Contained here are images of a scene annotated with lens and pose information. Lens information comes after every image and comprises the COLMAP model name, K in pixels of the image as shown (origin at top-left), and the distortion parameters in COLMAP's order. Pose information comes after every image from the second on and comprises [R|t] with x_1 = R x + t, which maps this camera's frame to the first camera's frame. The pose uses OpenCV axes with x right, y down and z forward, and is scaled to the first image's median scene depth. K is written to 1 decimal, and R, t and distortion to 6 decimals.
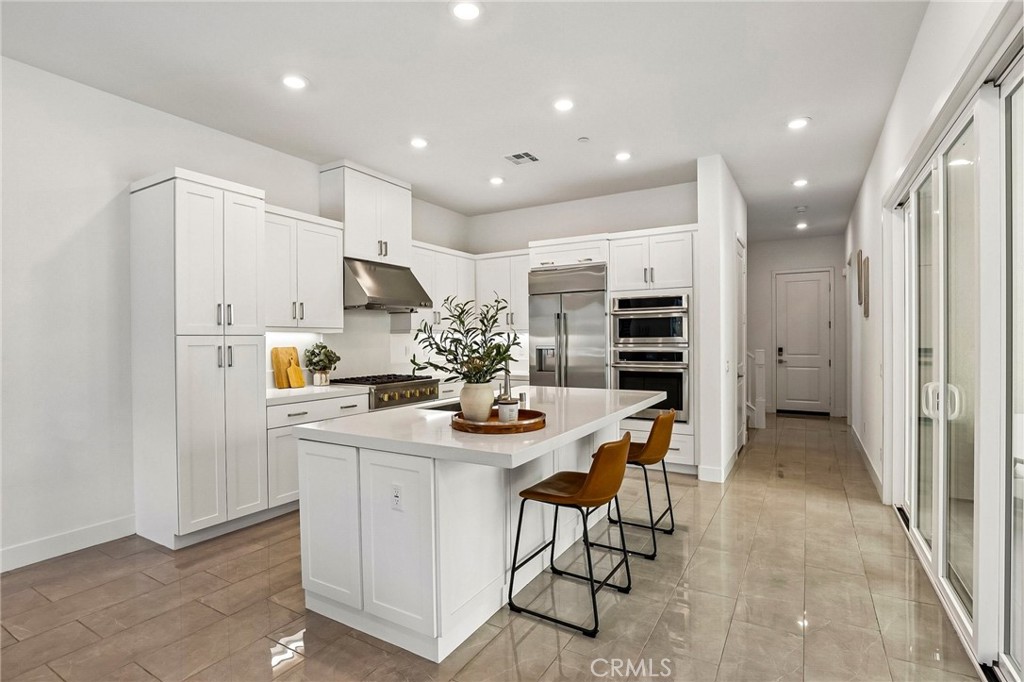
lens RADIAL K [[502.9, 0, 513.4], [0, 502.9, 342.4], [0, 0, 1]] dist [-0.031966, 0.000400]
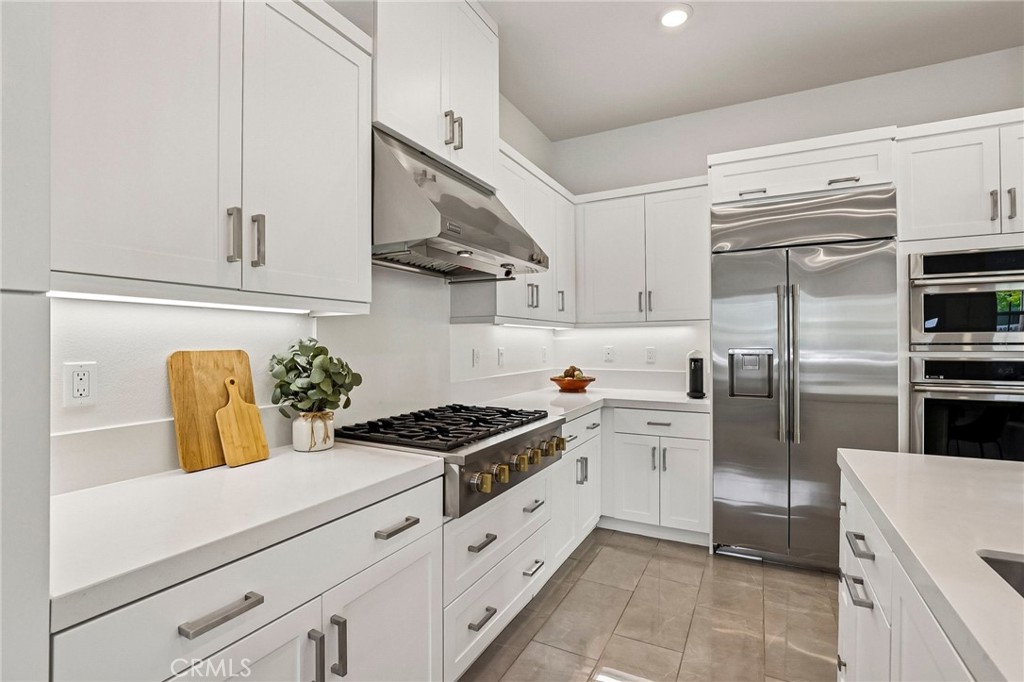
lens RADIAL K [[465.8, 0, 511.5], [0, 465.8, 340.7], [0, 0, 1]] dist [-0.027696, 0.003501]
pose [[0.998662, 0.003055, 0.051616, -0.245395], [-0.002469, 0.999932, -0.011417, 0.005420], [-0.051648, 0.011274, 0.998602, 0.623456]]
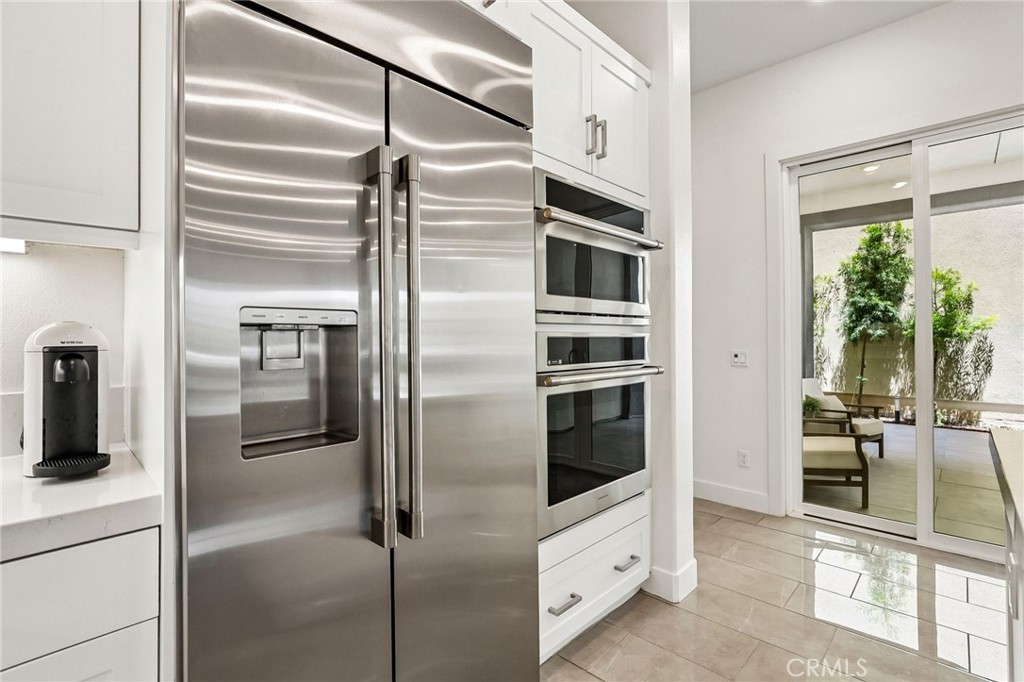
lens RADIAL K [[465.8, 0, 515.4], [0, 465.8, 335.0], [0, 0, 1]] dist [-0.027696, 0.003501]
pose [[0.240830, 0.011248, 0.970502, -0.092487], [0.014249, 0.999784, -0.015124, 0.023013], [-0.970463, 0.017471, 0.240618, 1.041007]]
